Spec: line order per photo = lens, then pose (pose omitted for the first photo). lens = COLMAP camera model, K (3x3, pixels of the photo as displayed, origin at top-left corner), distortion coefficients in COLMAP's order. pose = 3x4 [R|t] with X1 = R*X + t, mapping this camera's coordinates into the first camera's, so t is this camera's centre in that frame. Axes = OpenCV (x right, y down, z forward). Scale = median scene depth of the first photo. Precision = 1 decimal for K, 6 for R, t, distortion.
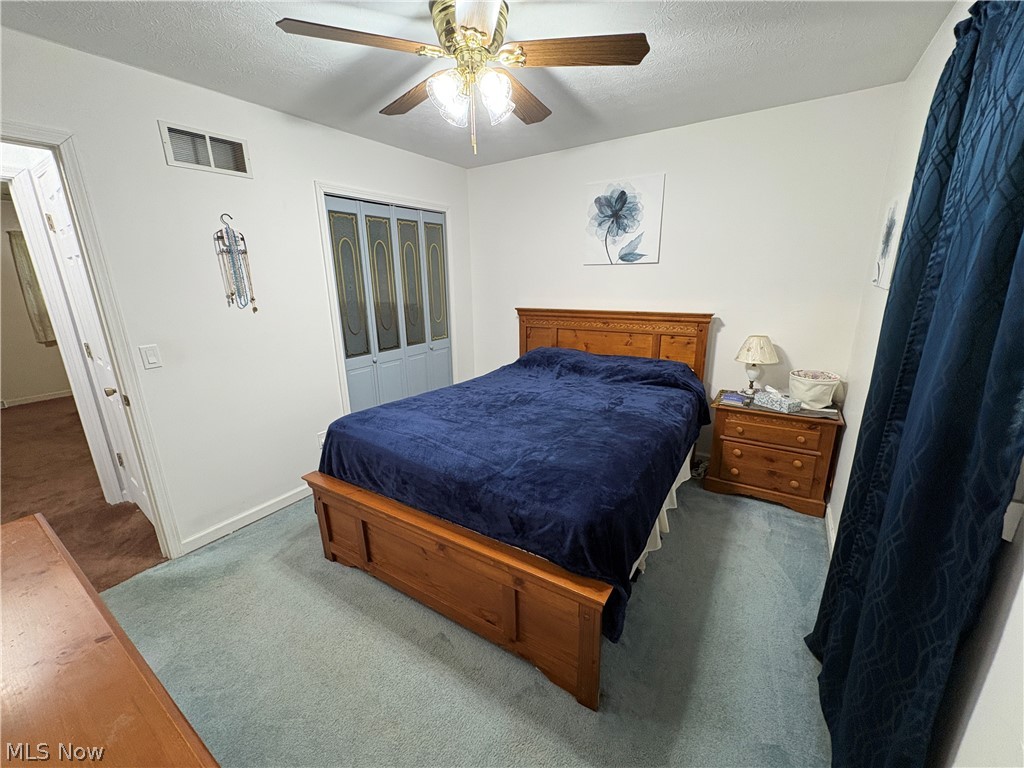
lens RADIAL K [[405.7, 0, 513.7], [0, 405.7, 382.2], [0, 0, 1]] dist [0.001963, 0.000243]
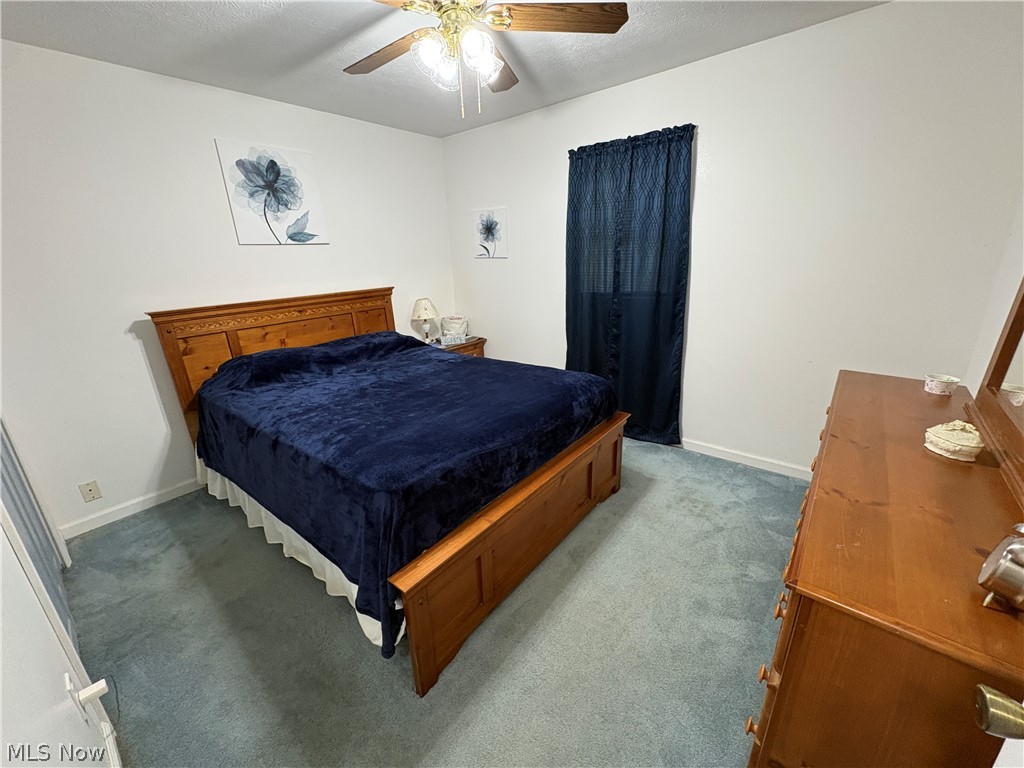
lens RADIAL K [[405.7, 0, 513.7], [0, 405.7, 382.2], [0, 0, 1]] dist [0.001963, 0.000243]
pose [[0.108291, -0.290372, 0.950767, -0.651560], [0.291007, 0.923756, 0.248978, -0.092256], [-0.950572, 0.249717, 0.184535, 0.457238]]
